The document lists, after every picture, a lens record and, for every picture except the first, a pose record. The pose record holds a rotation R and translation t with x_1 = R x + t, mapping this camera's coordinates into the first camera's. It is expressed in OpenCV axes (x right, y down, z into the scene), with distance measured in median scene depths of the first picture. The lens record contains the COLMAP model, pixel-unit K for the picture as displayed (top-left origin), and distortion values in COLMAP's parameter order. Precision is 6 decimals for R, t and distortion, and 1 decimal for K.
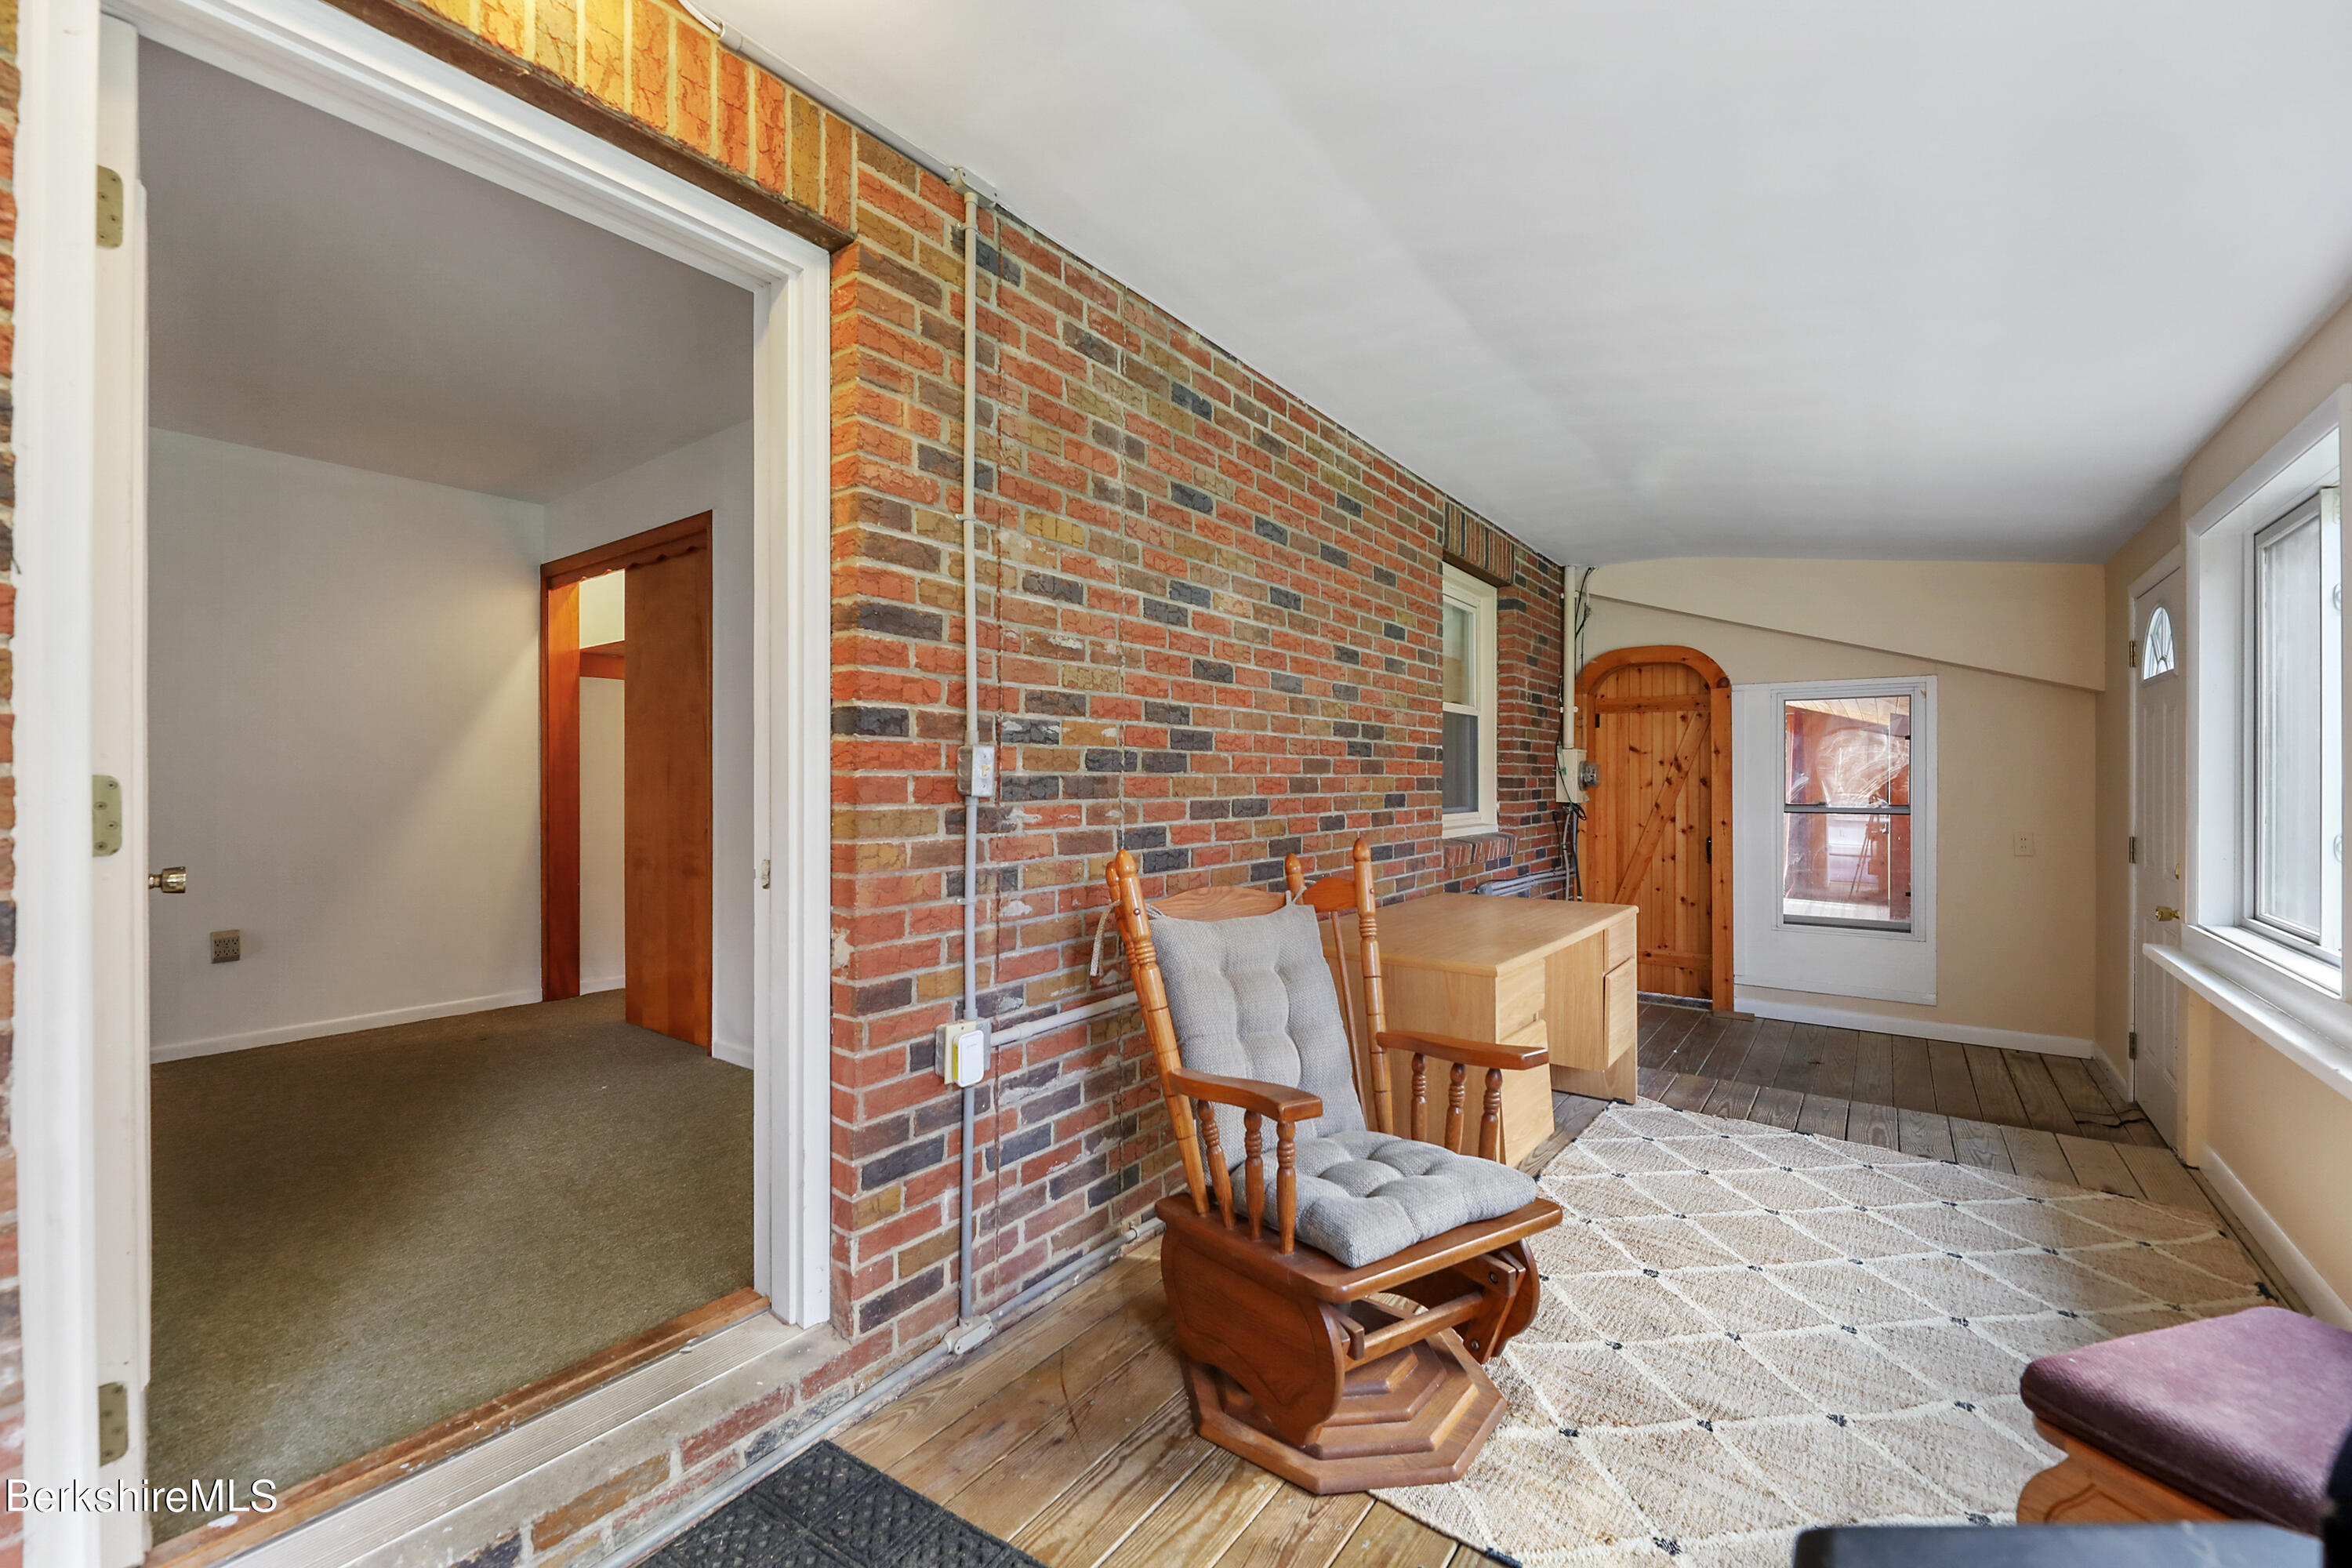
lens RADIAL K [[974.7, 0, 1176.0], [0, 974.7, 784.0], [0, 0, 1]] dist [-0.000565, -0.000279]
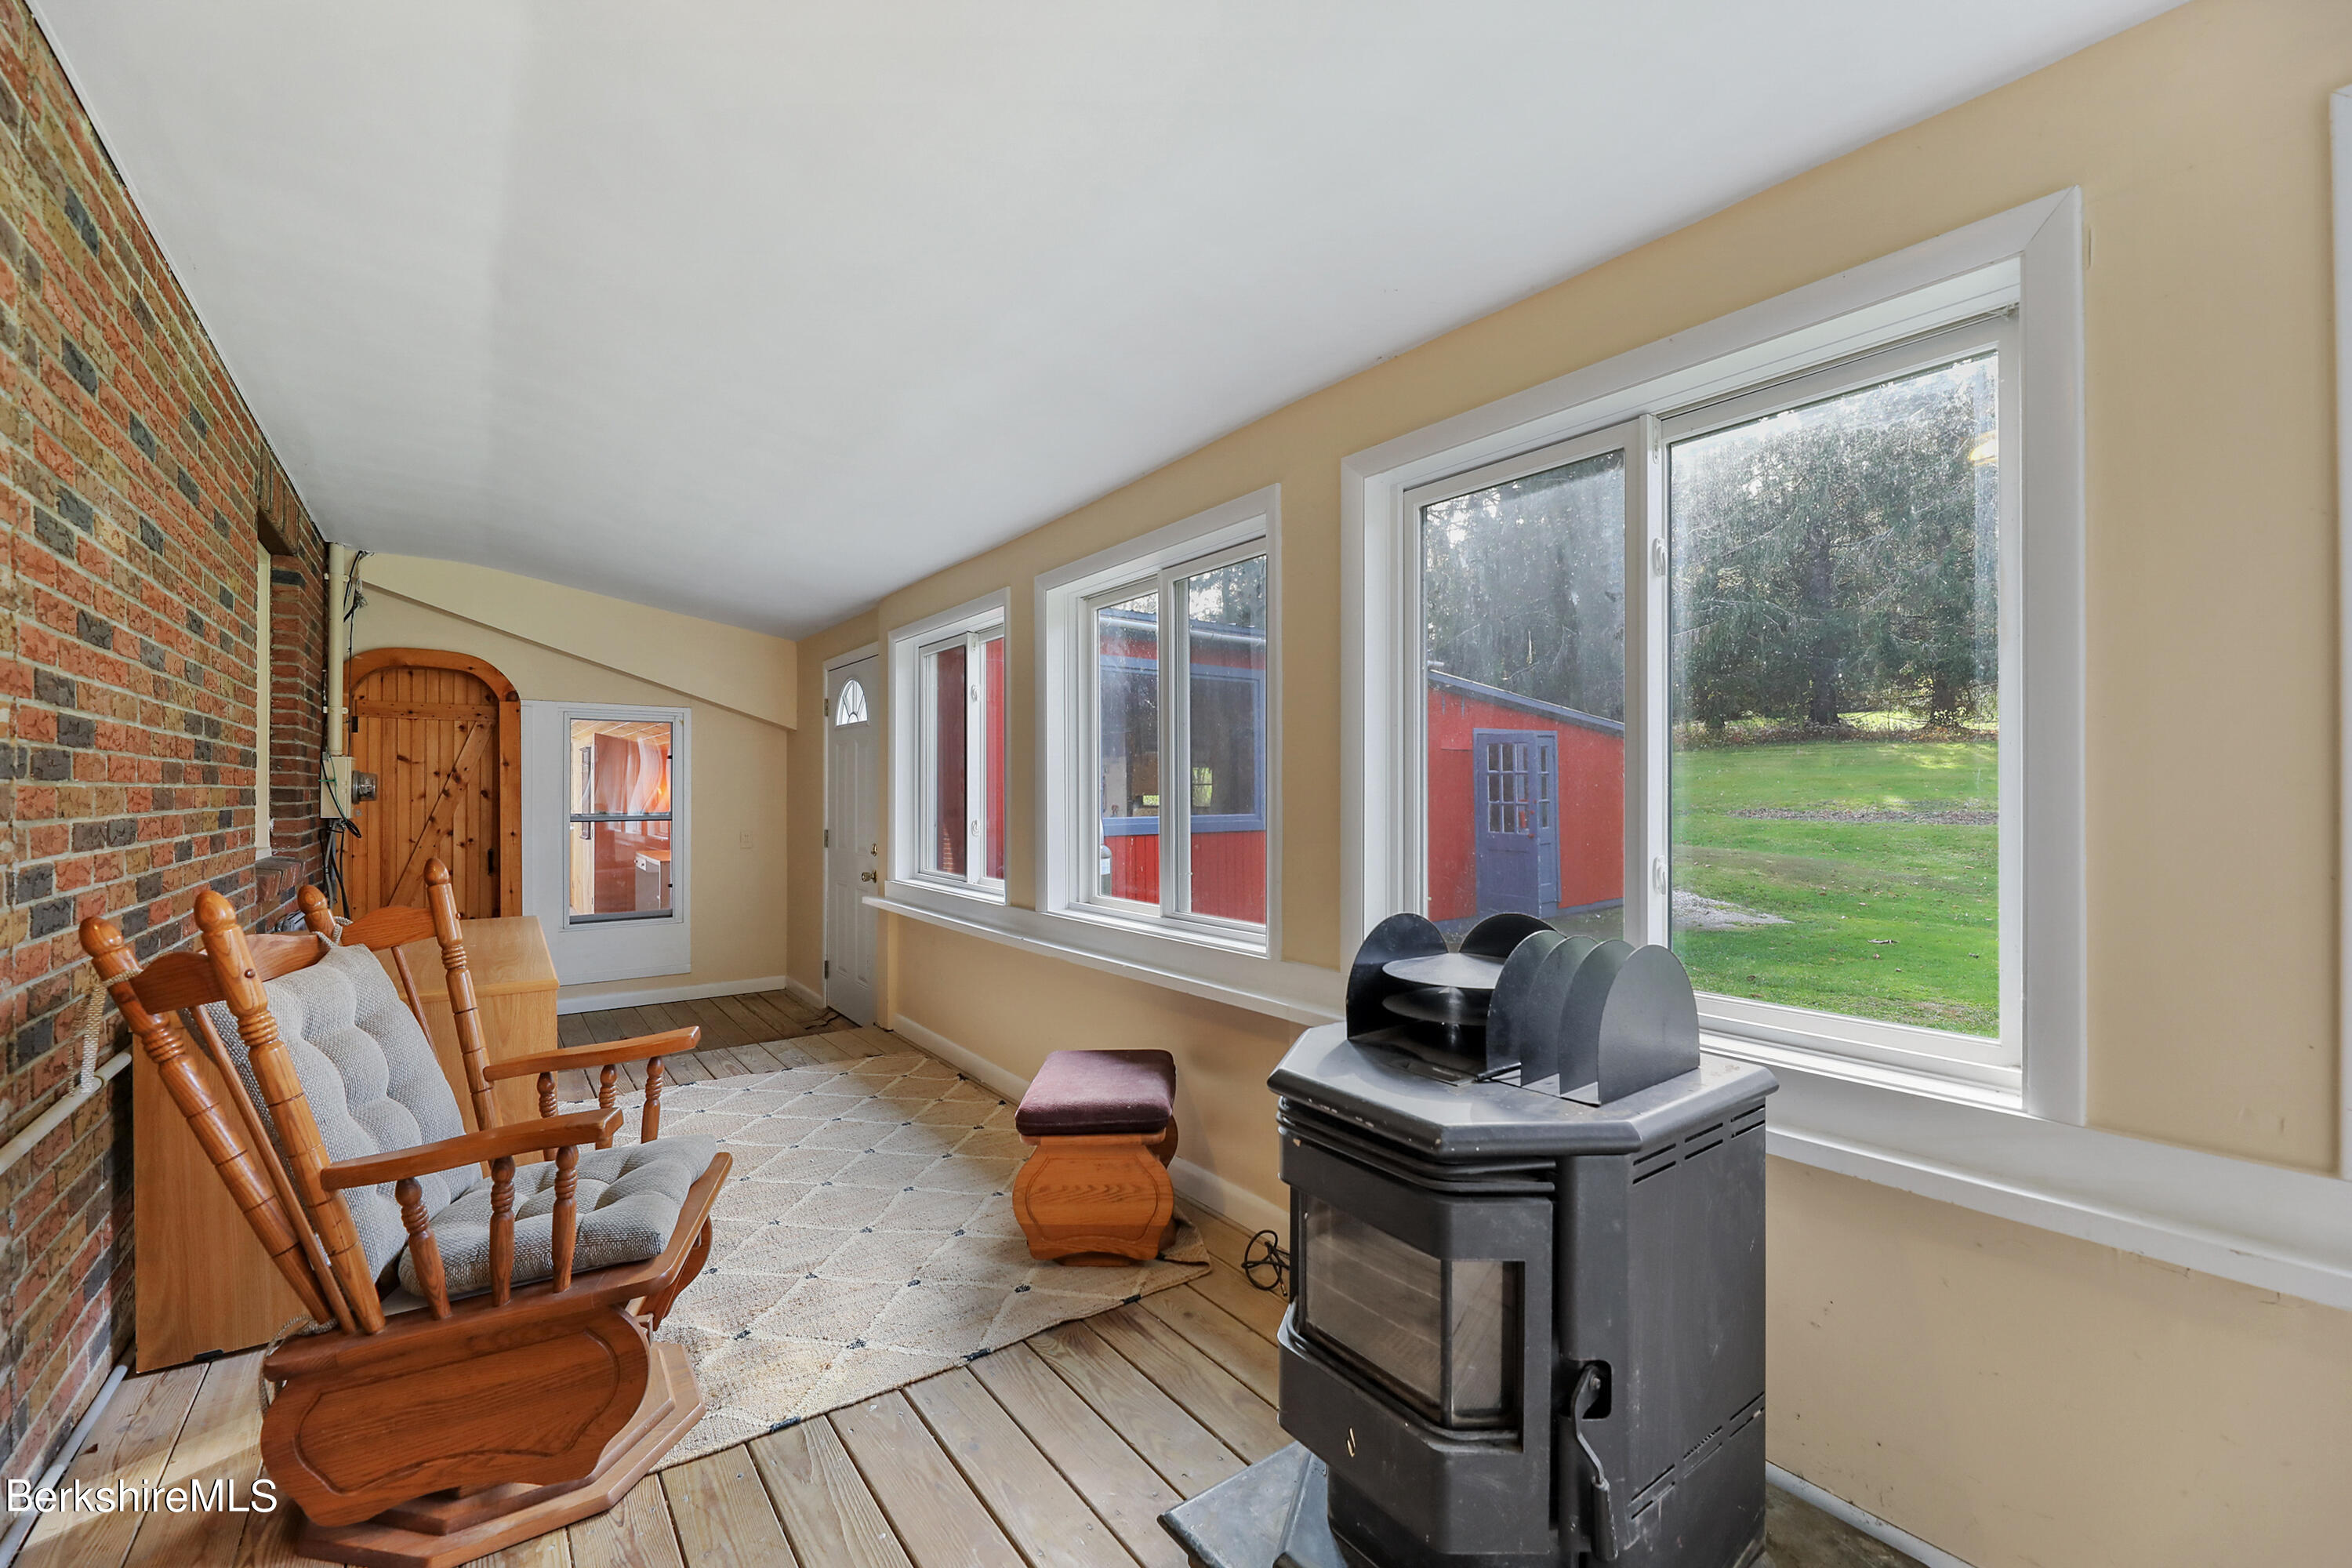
lens RADIAL K [[948.2, 0, 1168.2], [0, 948.2, 794.0], [0, 0, 1]] dist [-0.000216, -0.000057]
pose [[0.295874, -0.002512, 0.955224, -0.304351], [0.004359, 0.999990, 0.001279, -0.000265], [-0.955217, 0.003786, 0.295882, 0.082029]]
